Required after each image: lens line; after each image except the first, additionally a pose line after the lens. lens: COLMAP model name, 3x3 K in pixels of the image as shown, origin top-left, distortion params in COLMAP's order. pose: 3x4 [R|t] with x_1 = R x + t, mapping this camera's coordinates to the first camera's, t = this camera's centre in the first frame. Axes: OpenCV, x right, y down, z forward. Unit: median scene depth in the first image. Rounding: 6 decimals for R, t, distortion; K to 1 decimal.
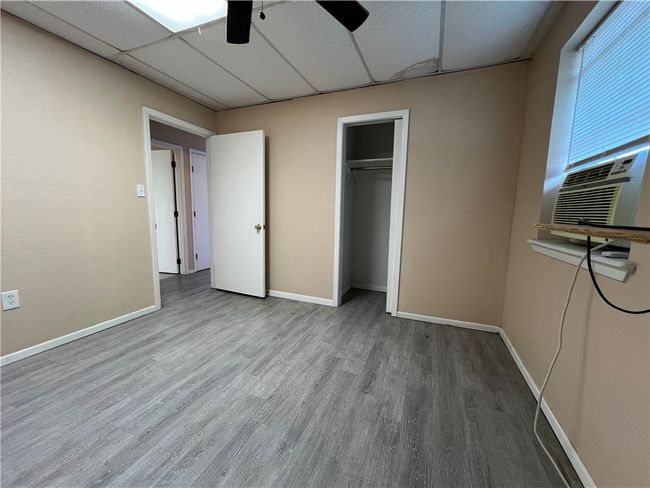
lens RADIAL K [[259.6, 0, 326.0], [0, 259.6, 244.5], [0, 0, 1]] dist [-0.000198, 0.000281]
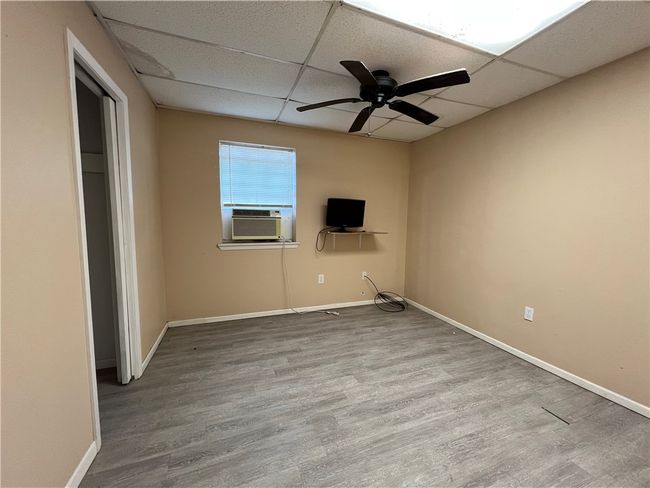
lens RADIAL K [[259.6, 0, 326.0], [0, 259.6, 244.5], [0, 0, 1]] dist [-0.000198, 0.000281]
pose [[-0.676983, -0.098923, 0.729320, -0.910425], [0.066251, 0.978713, 0.194247, -0.299517], [-0.733011, 0.179820, -0.656018, 1.600919]]
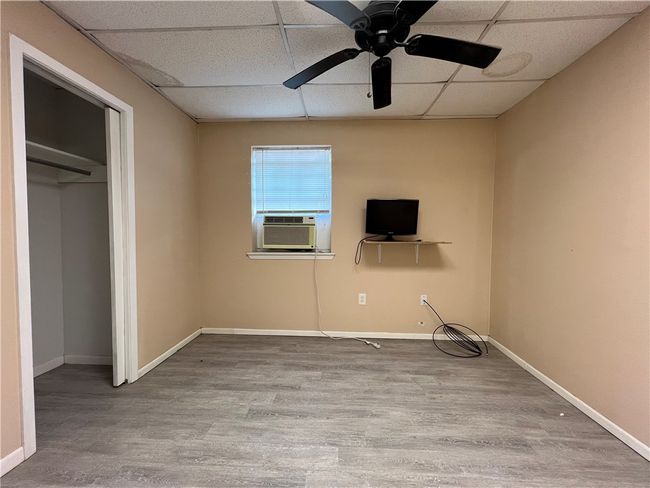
lens RADIAL K [[259.6, 0, 326.0], [0, 259.6, 244.5], [0, 0, 1]] dist [-0.000198, 0.000281]
pose [[-0.328786, -0.058413, 0.942596, -0.889885], [0.107196, 0.989327, 0.098700, -0.177372], [-0.938301, 0.133494, -0.319016, 1.057374]]
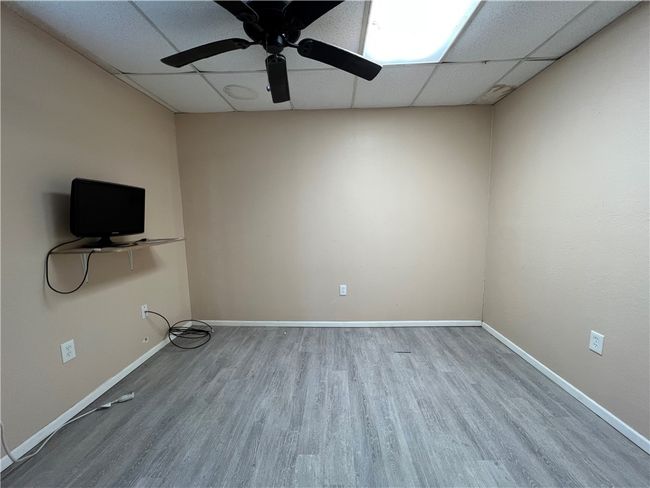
lens RADIAL K [[259.6, 0, 326.0], [0, 259.6, 244.5], [0, 0, 1]] dist [-0.000198, 0.000281]
pose [[-0.941095, 0.034800, -0.336345, -0.037693], [-0.045250, 0.972783, 0.227259, -0.282804], [0.335100, 0.229092, -0.913907, 1.449601]]
